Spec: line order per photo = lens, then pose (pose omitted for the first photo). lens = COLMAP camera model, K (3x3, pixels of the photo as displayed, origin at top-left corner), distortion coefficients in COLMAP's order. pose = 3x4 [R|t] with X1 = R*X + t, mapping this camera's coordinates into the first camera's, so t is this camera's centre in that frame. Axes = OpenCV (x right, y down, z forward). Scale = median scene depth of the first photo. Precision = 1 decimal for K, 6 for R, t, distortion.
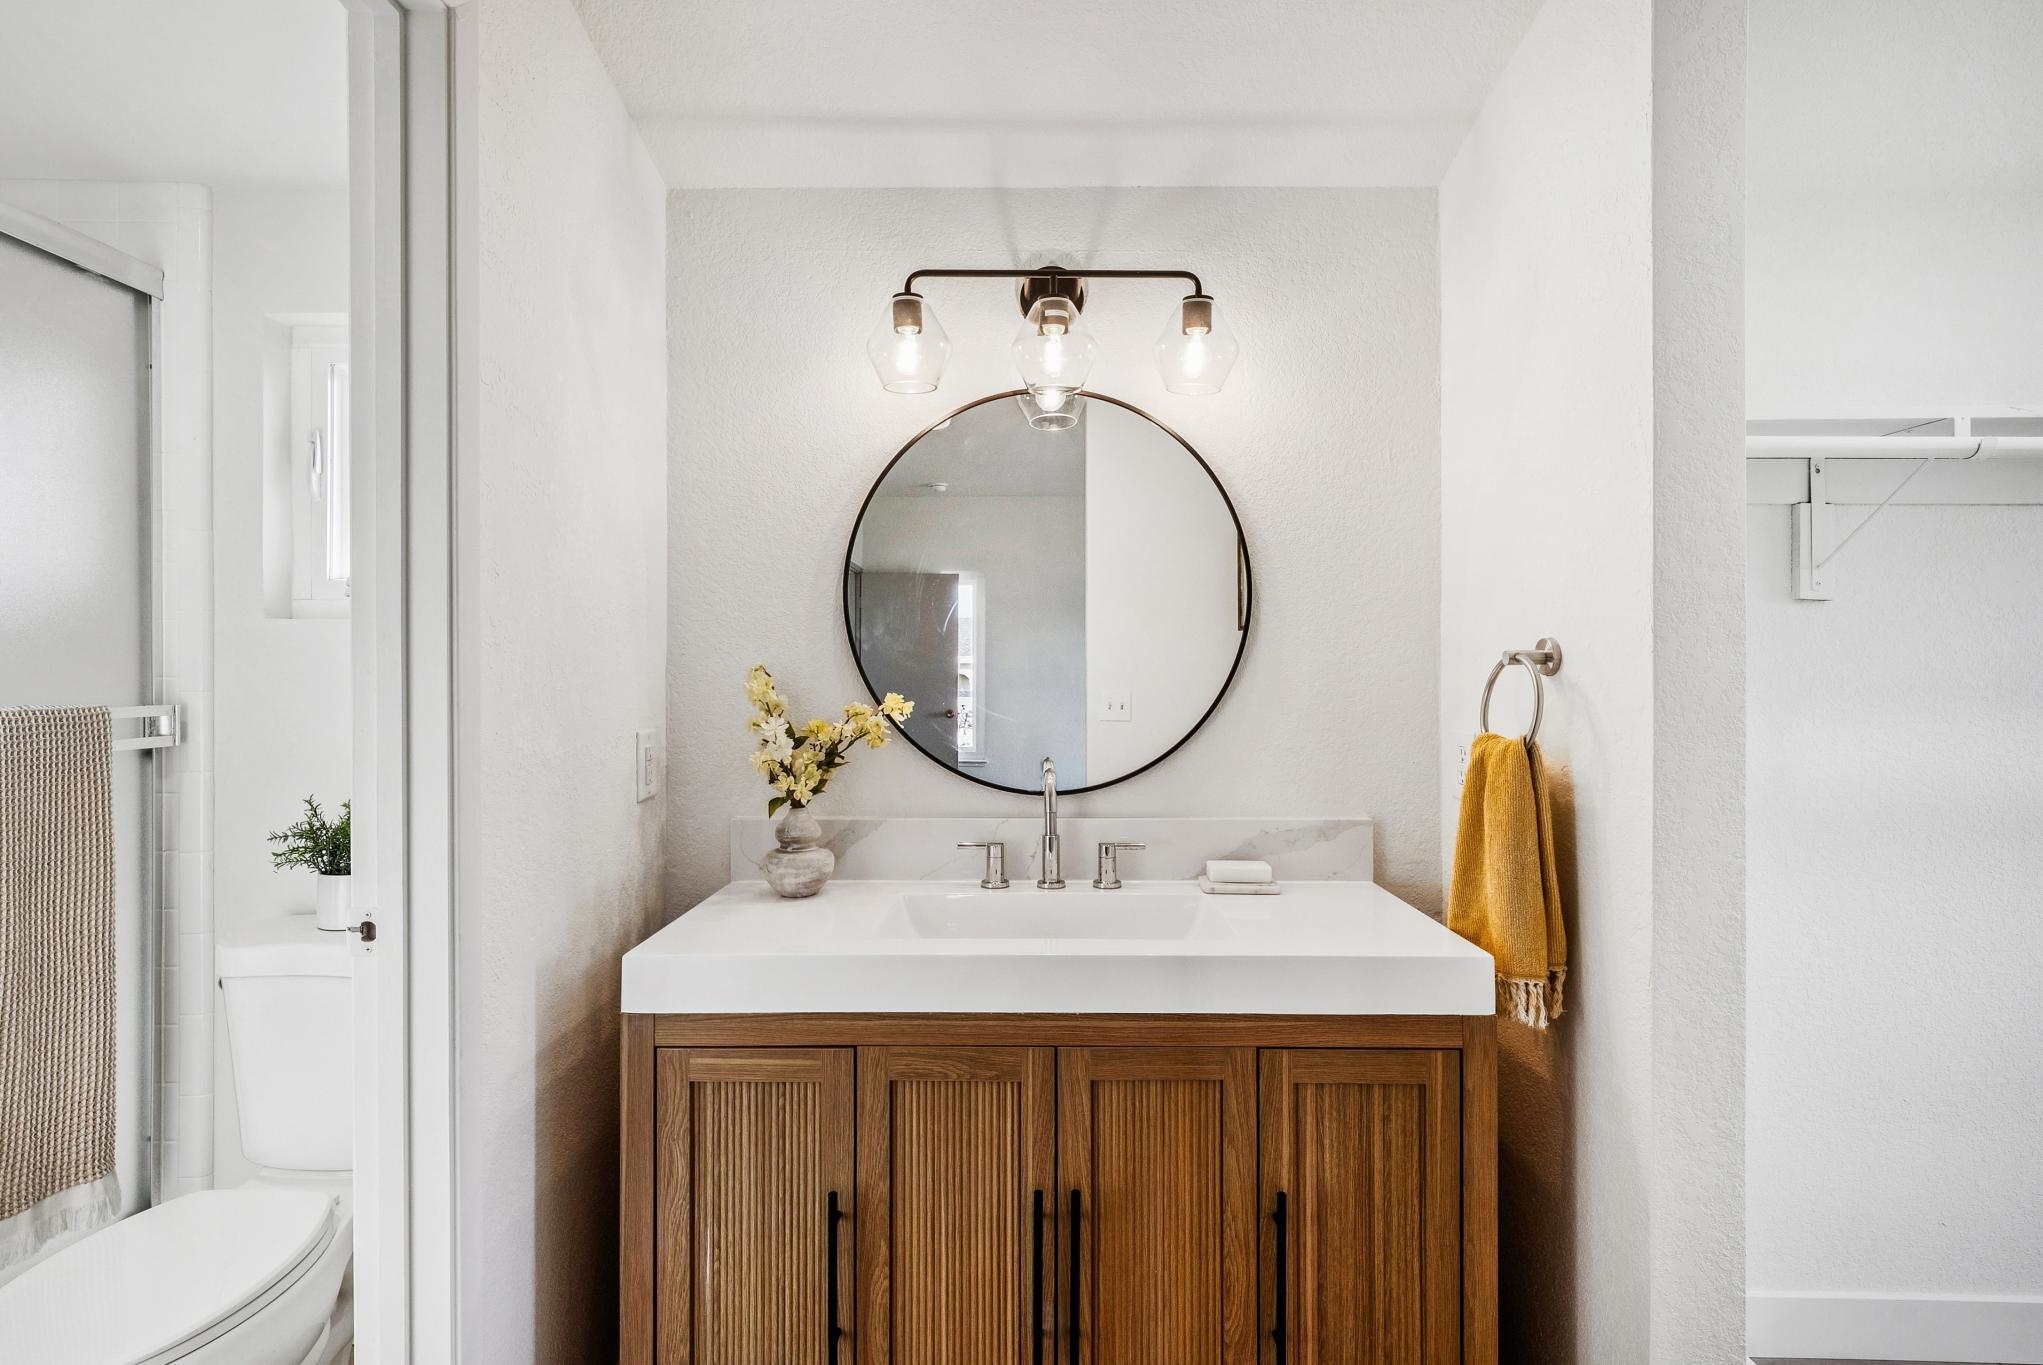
lens RADIAL K [[968.8, 0, 1021.4], [0, 968.8, 678.4], [0, 0, 1]] dist [0.001910, 0.000648]
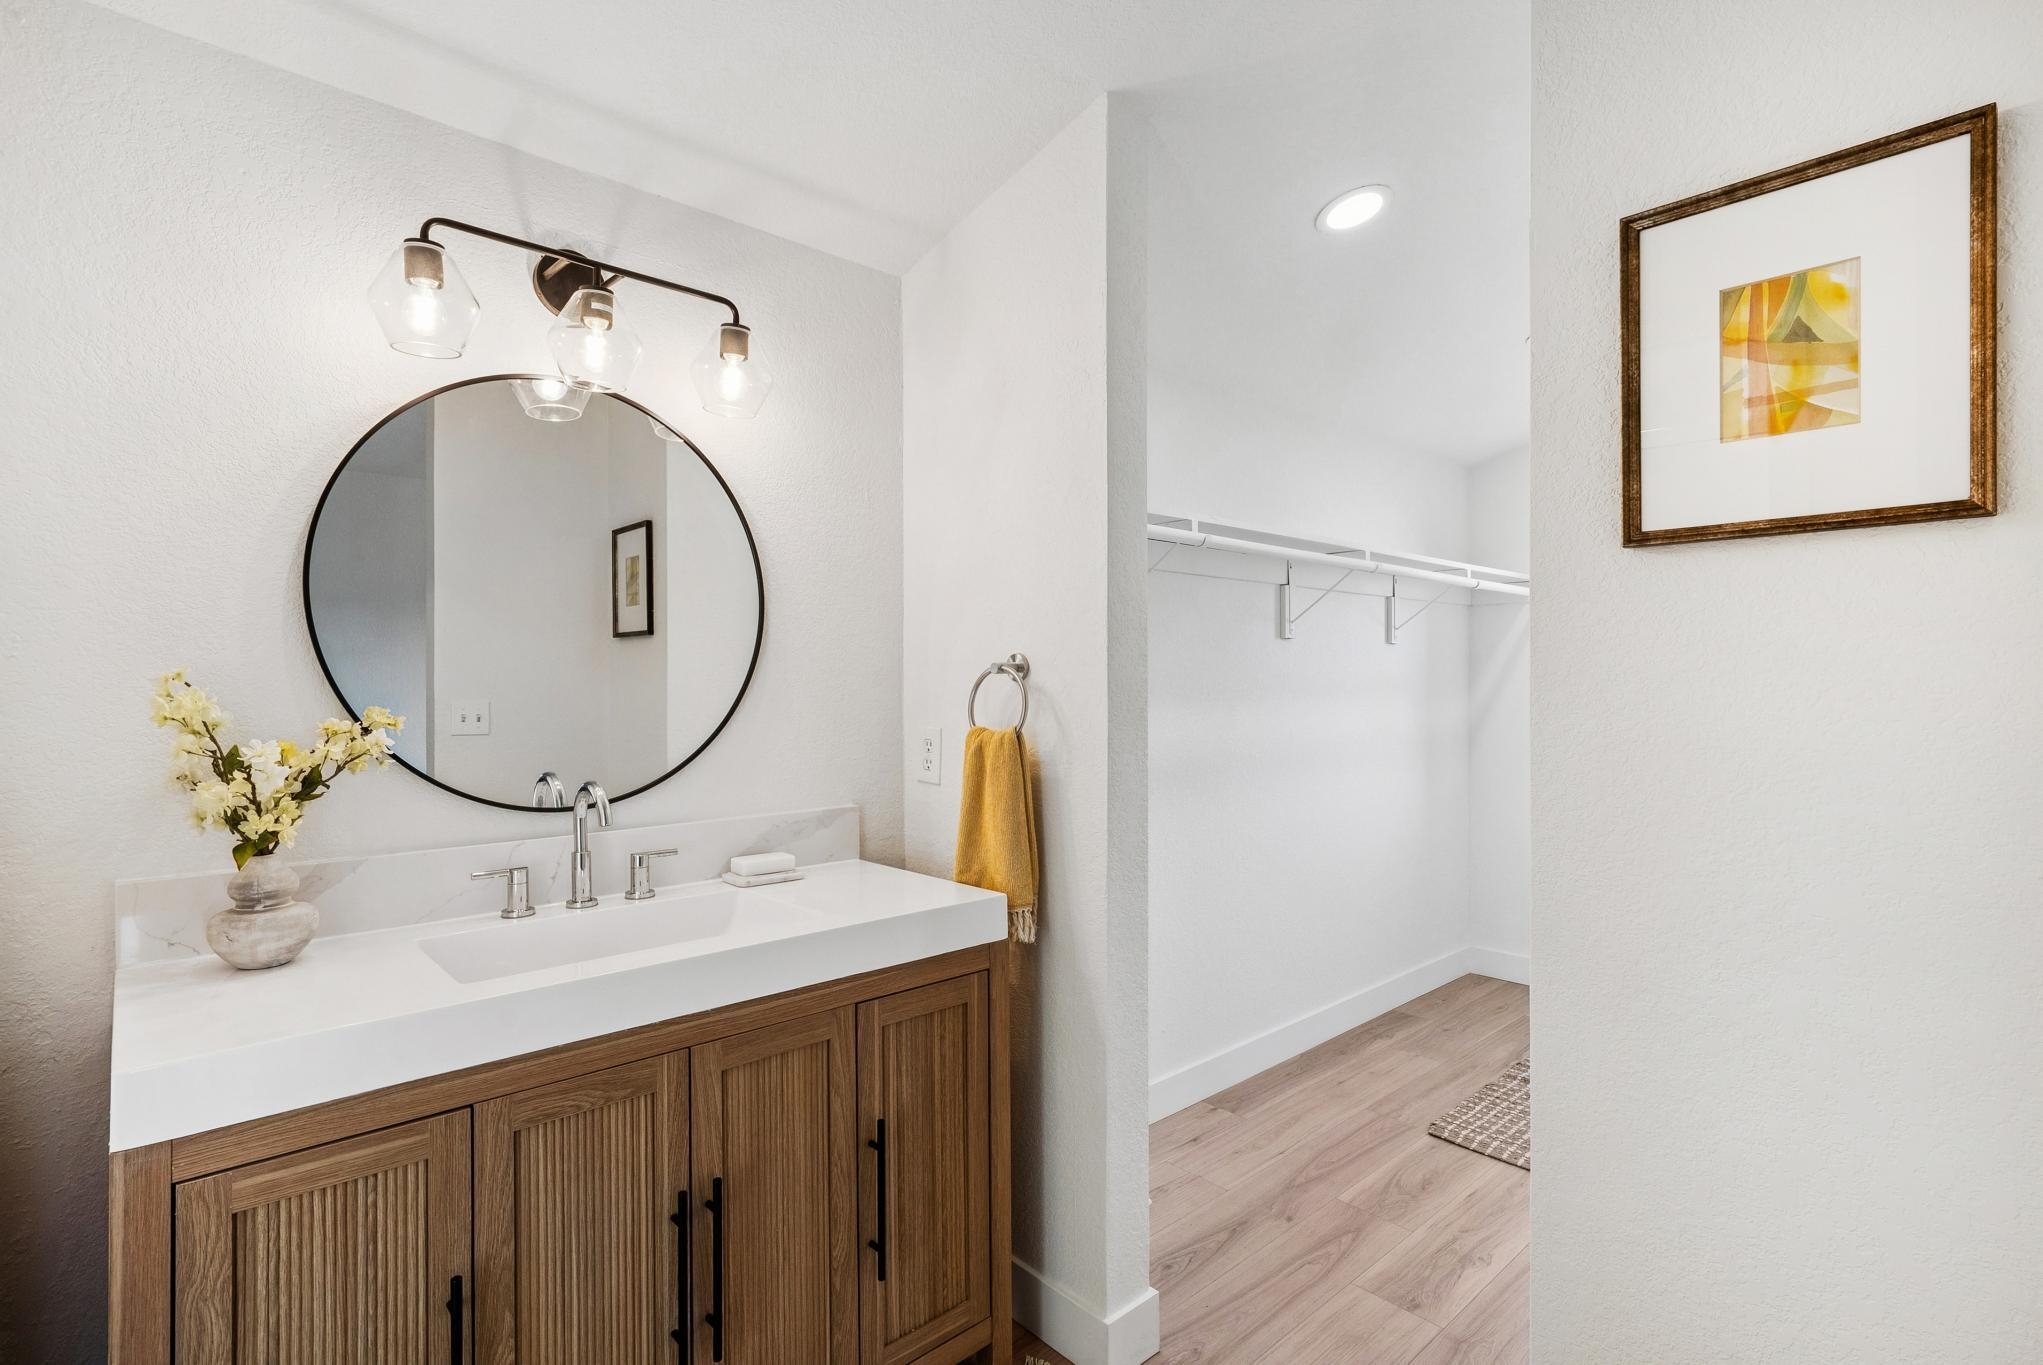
lens RADIAL K [[981.0, 0, 1021.5], [0, 981.0, 682.5], [0, 0, 1]] dist [0.000067, -0.000232]
pose [[0.733483, -0.004740, 0.679692, -0.404870], [0.006378, 0.999980, 0.000090, -0.001662], [-0.679678, 0.004269, 0.733498, 0.003386]]
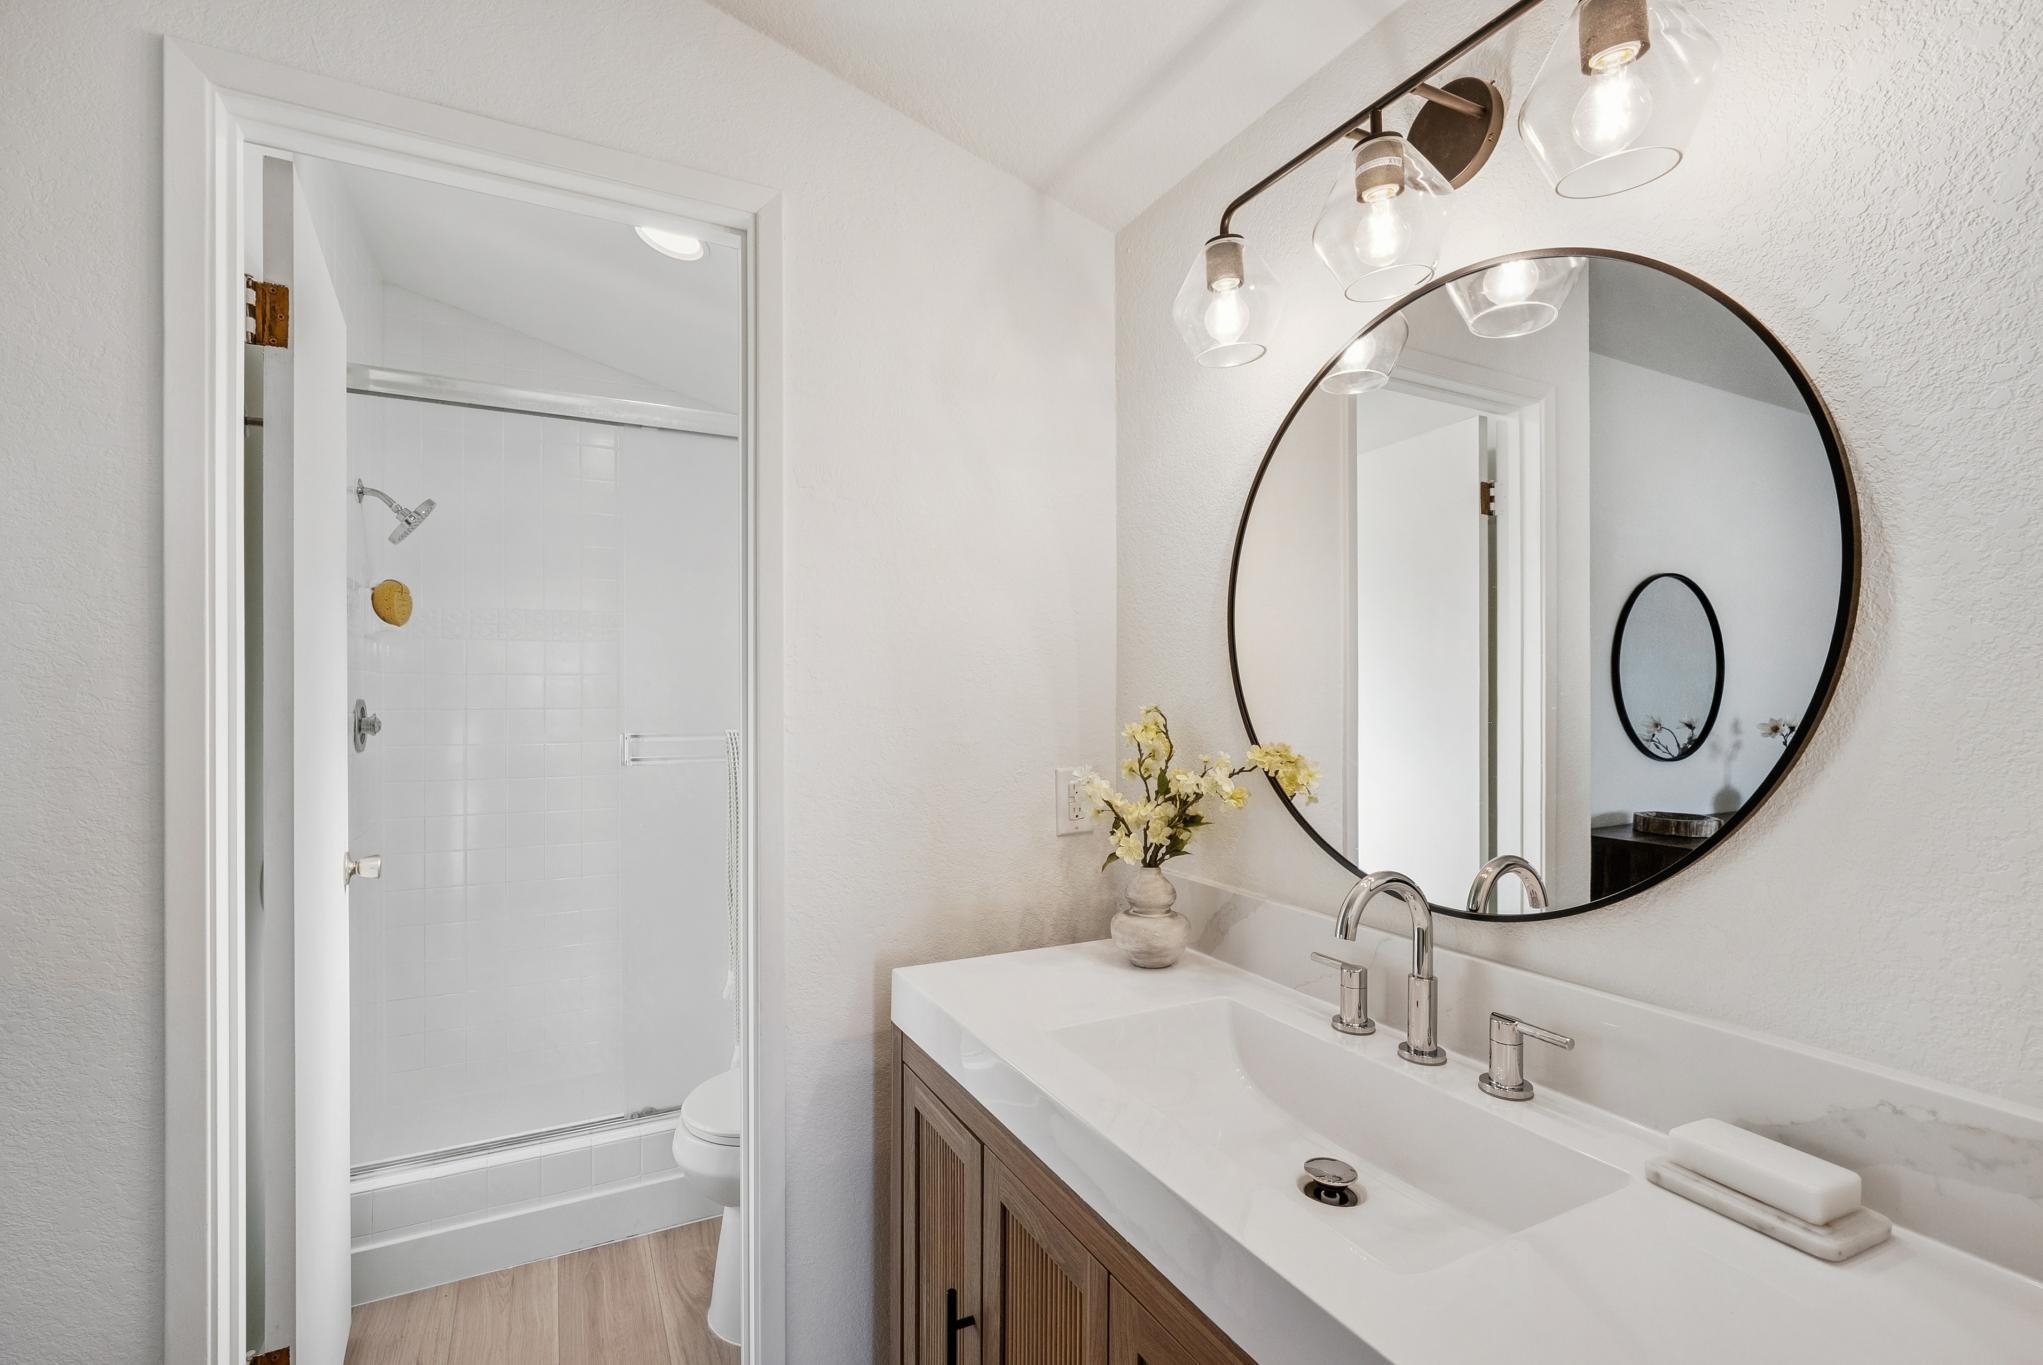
lens RADIAL K [[920.9, 0, 1022.8], [0, 920.9, 693.8], [0, 0, 1]] dist [0.000215, 0.000007]
pose [[0.460551, 0.000760, -0.887633, 0.592611], [-0.002435, 0.999997, -0.000407, -0.031259], [0.887630, 0.002348, 0.460552, 0.643447]]
